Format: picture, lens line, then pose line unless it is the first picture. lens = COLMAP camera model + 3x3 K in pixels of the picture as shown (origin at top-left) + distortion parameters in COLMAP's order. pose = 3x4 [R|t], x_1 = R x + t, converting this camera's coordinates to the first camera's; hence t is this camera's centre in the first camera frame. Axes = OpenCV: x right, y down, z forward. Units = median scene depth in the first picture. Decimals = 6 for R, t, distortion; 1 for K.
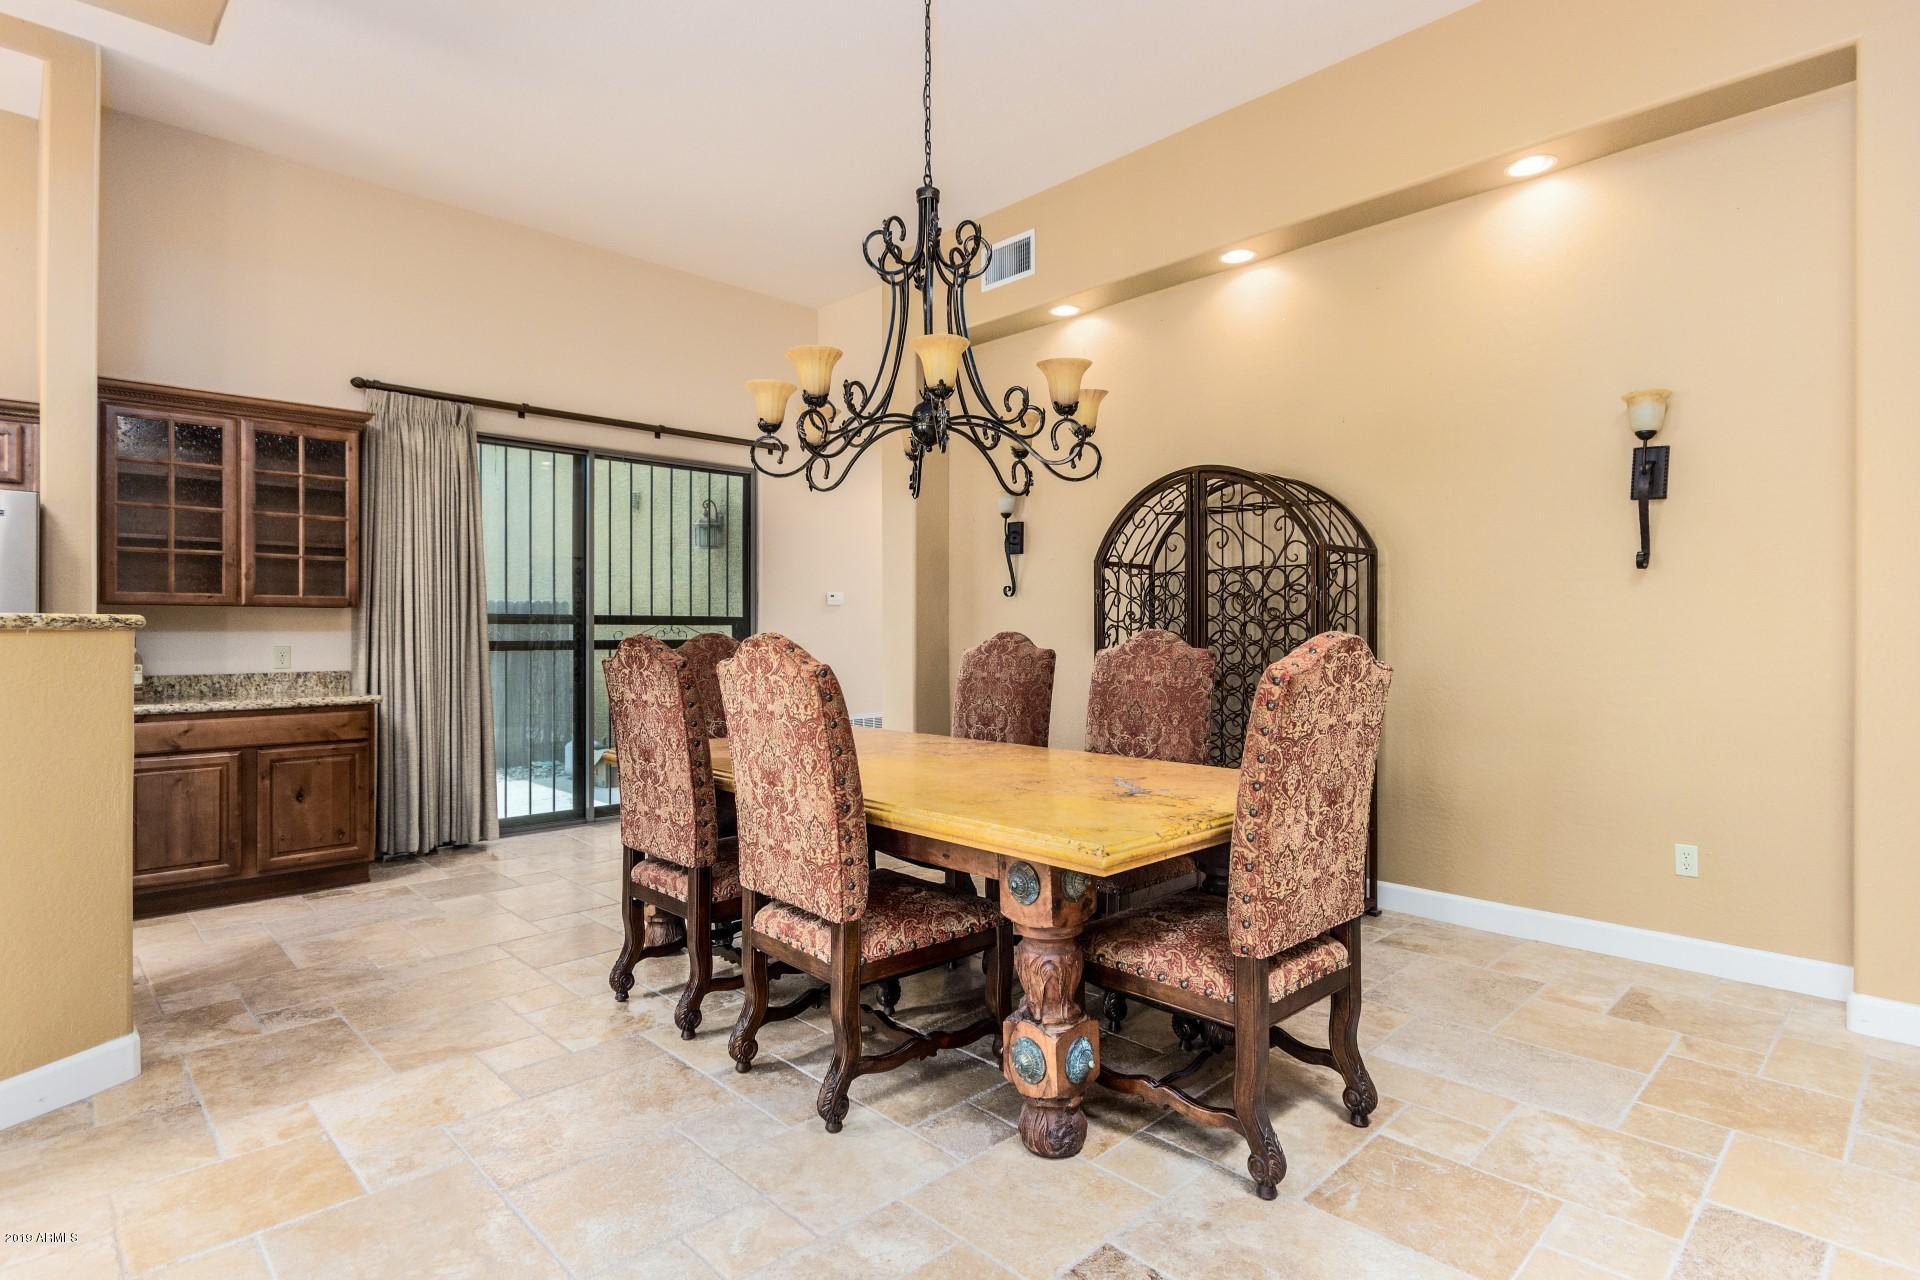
lens RADIAL K [[987.4, 0, 955.6], [0, 987.4, 619.2], [0, 0, 1]] dist [0.002532, 0.000288]
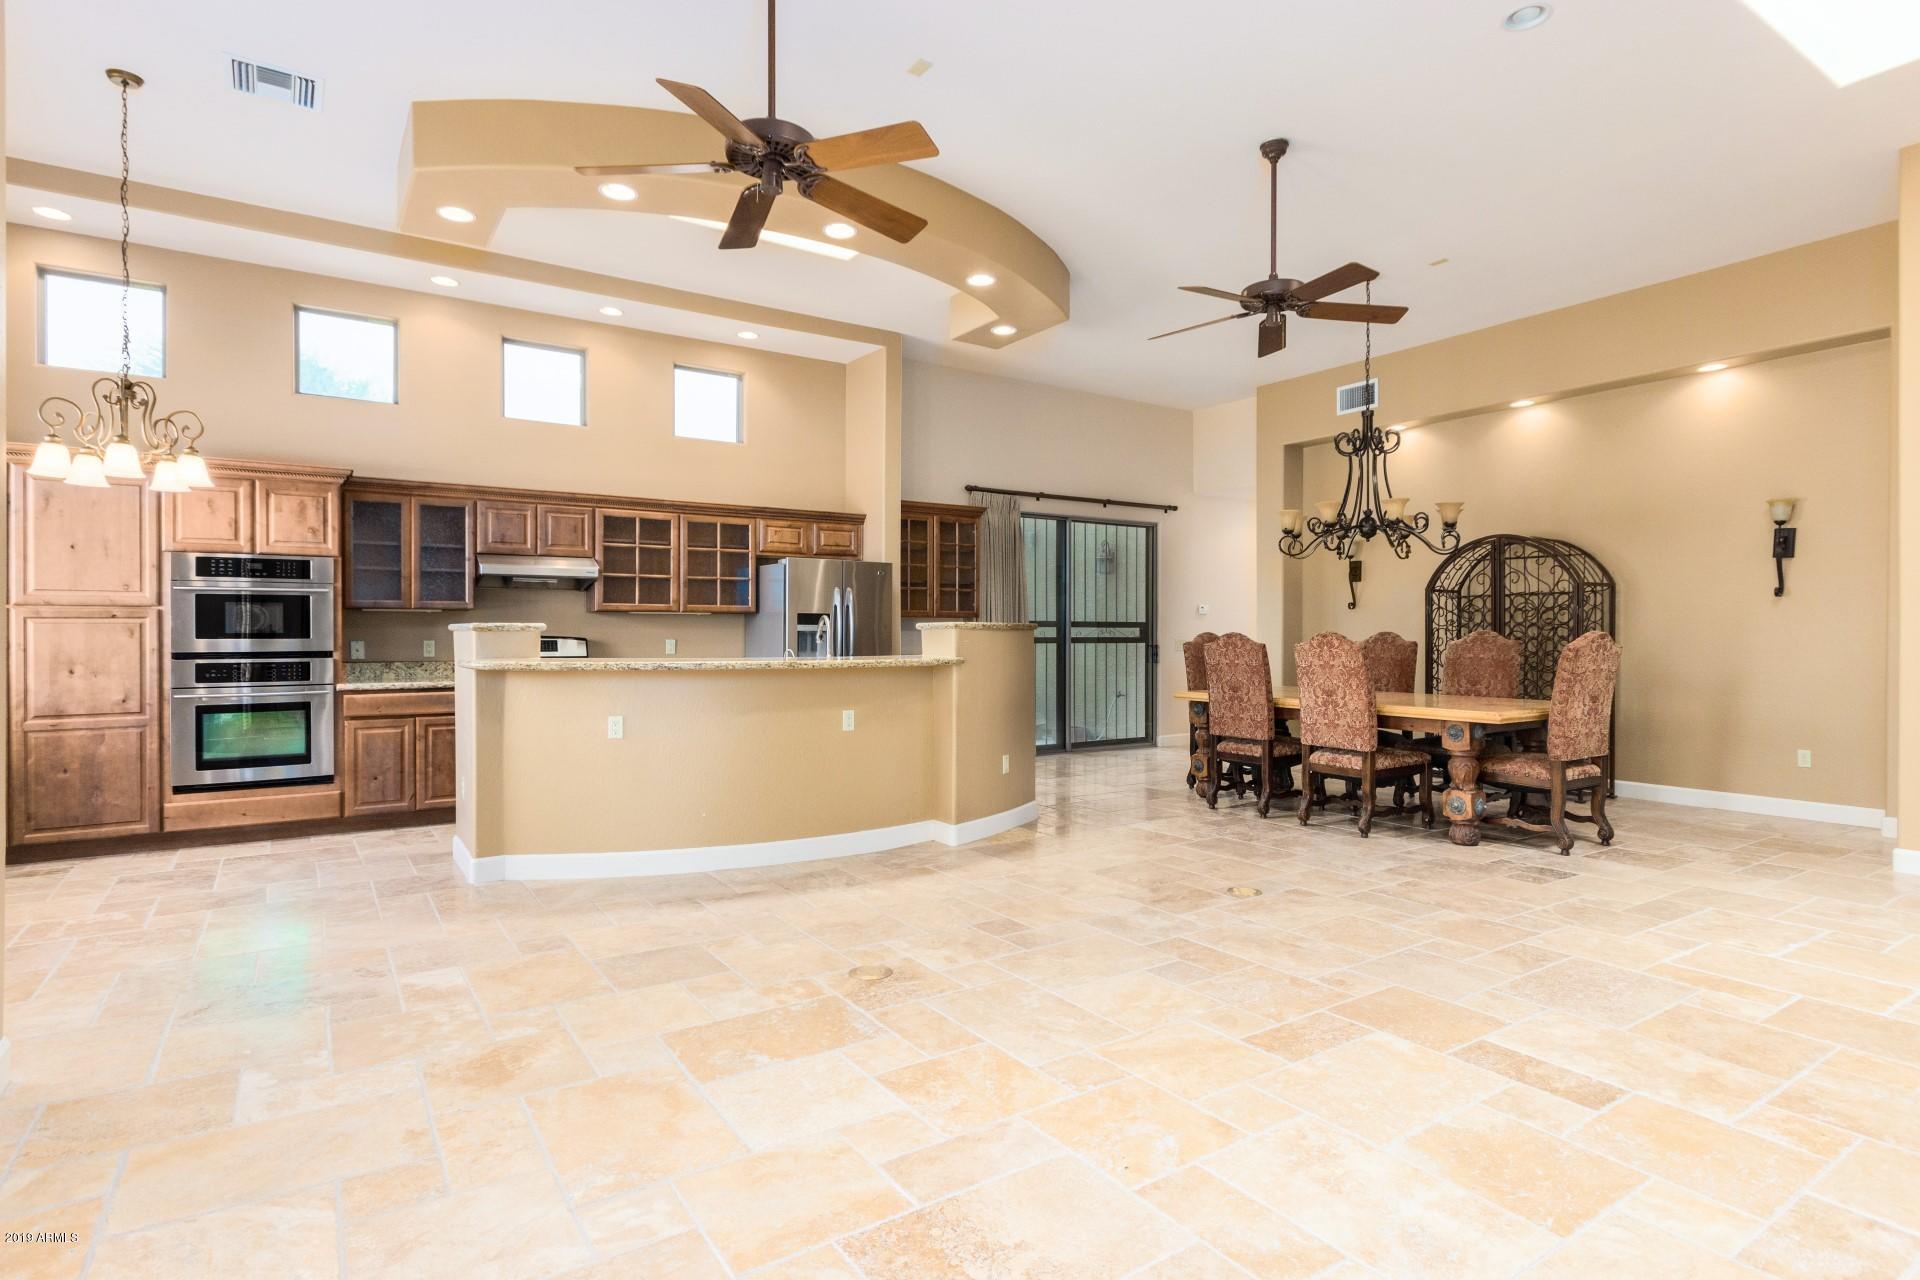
lens RADIAL K [[987.4, 0, 960.6], [0, 987.4, 628.1], [0, 0, 1]] dist [0.002532, 0.000288]
pose [[0.983421, 0.000816, -0.181334, -0.436838], [0.000391, 0.999978, 0.006622, -0.006565], [0.181336, -0.006583, 0.983399, -1.028342]]
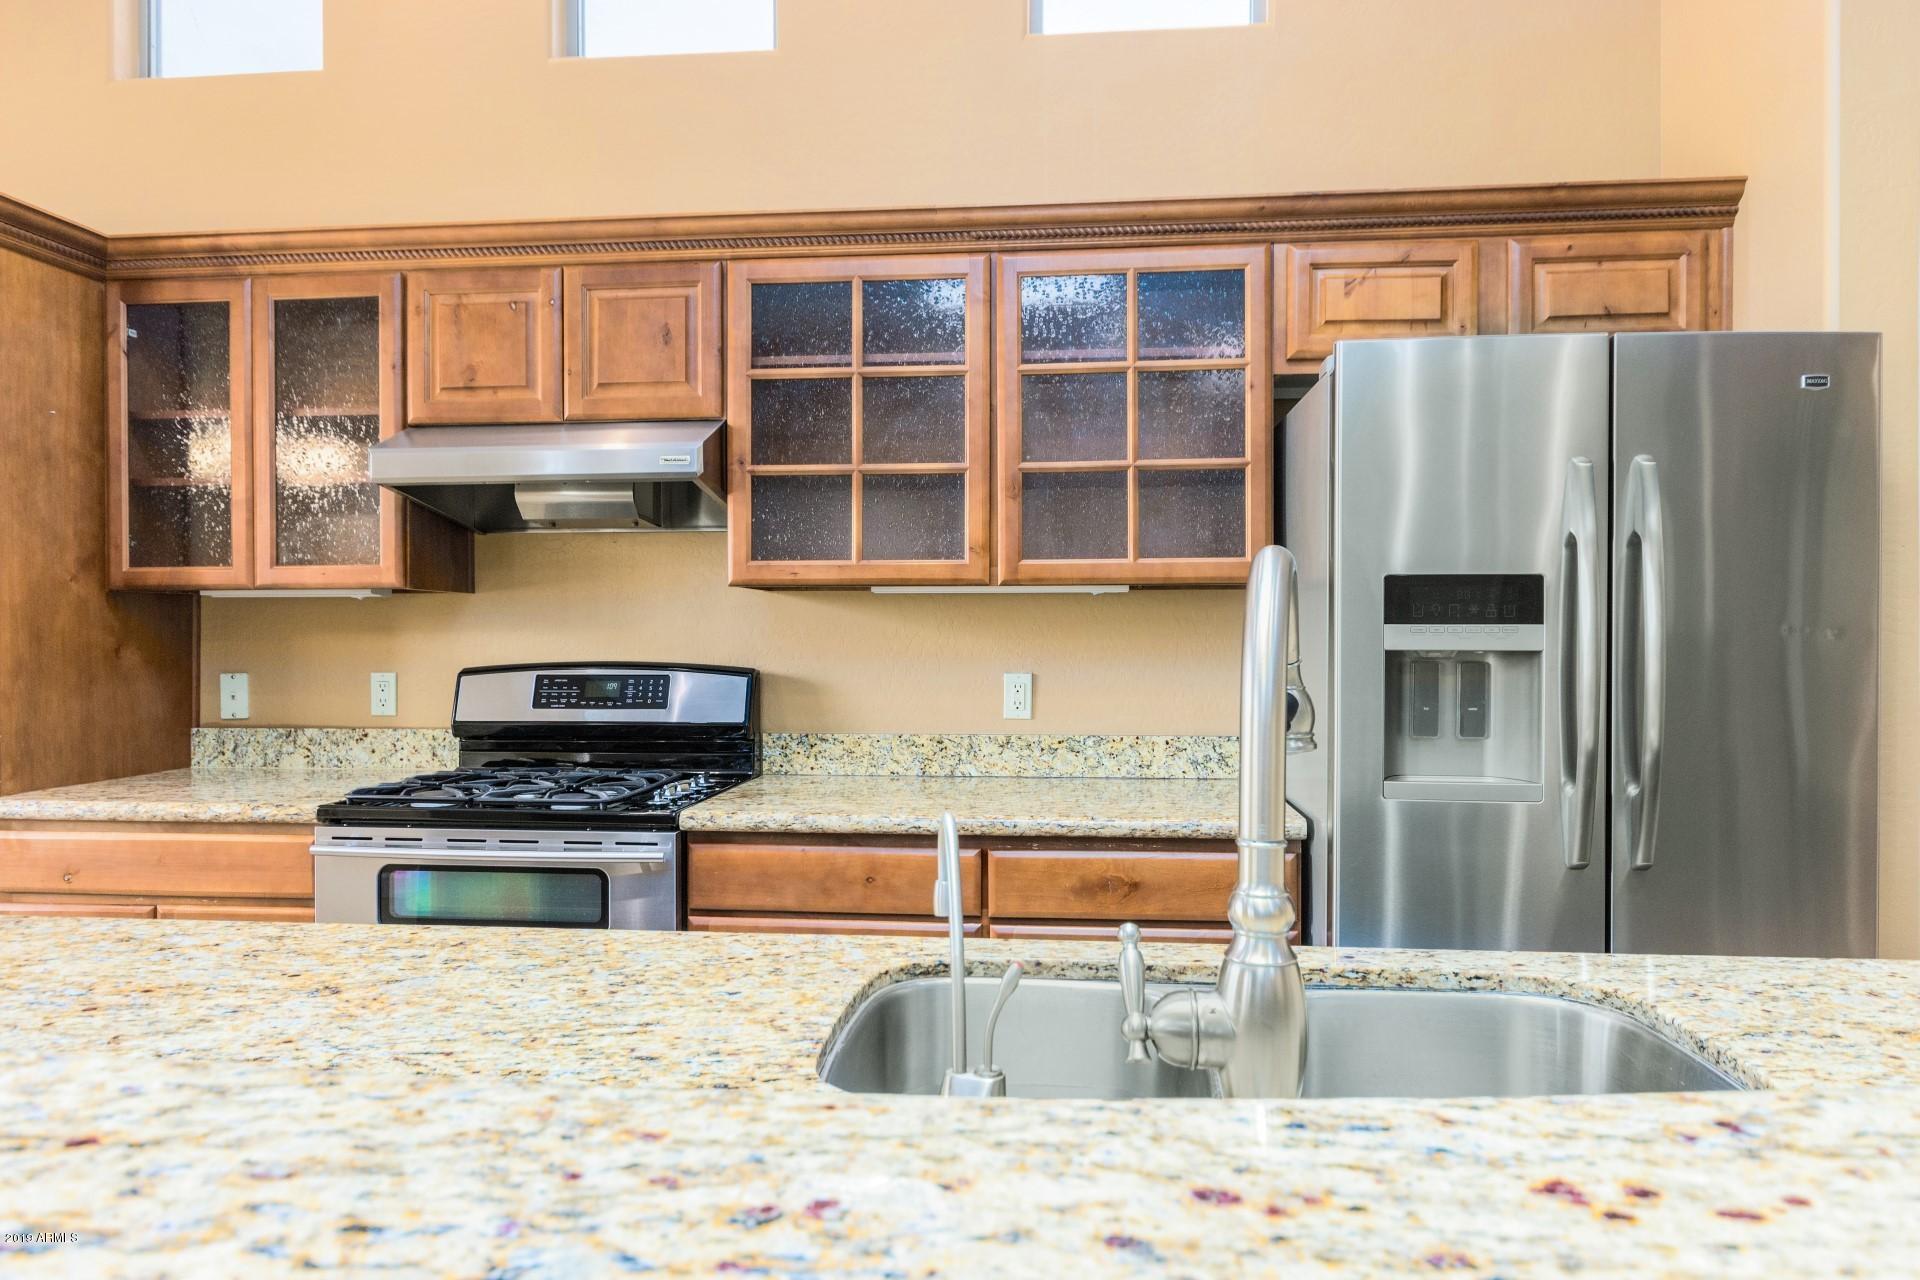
lens RADIAL K [[1247.8, 0, 962.0], [0, 1247.8, 650.7], [0, 0, 1]] dist [-0.003420, -0.002729]
pose [[0.642240, 0.006943, -0.766472, -0.801372], [0.007727, 0.999850, 0.015532, 0.001476], [0.766465, -0.015898, 0.642090, 0.352272]]
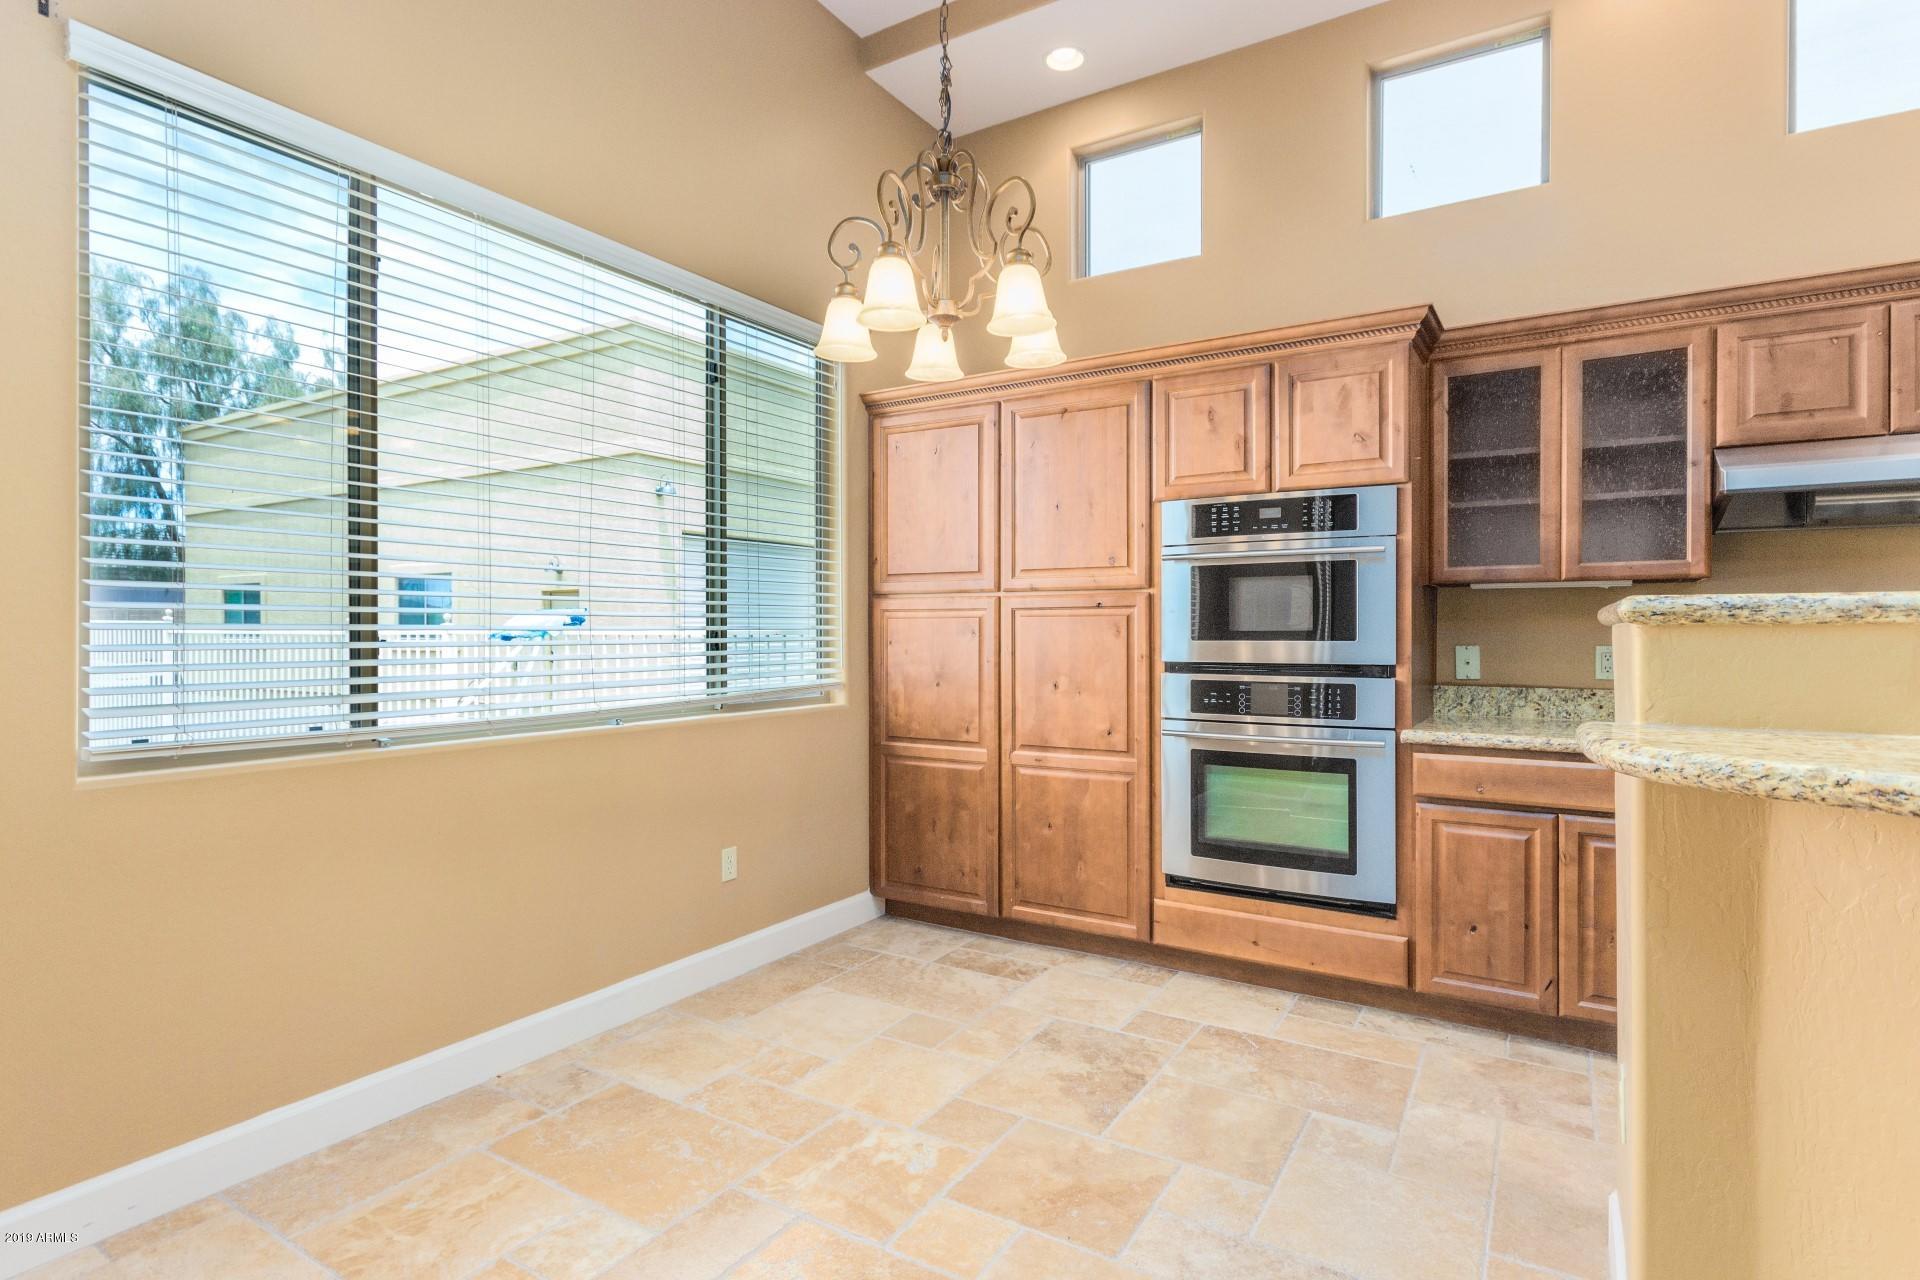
lens RADIAL K [[1007.3, 0, 953.0], [0, 1007.3, 637.9], [0, 0, 1]] dist [0.003141, 0.001437]
pose [[0.240615, 0.006492, -0.970599, -1.000285], [0.008649, 0.999924, 0.008832, 0.007367], [0.970582, -0.010520, 0.240541, -0.194259]]
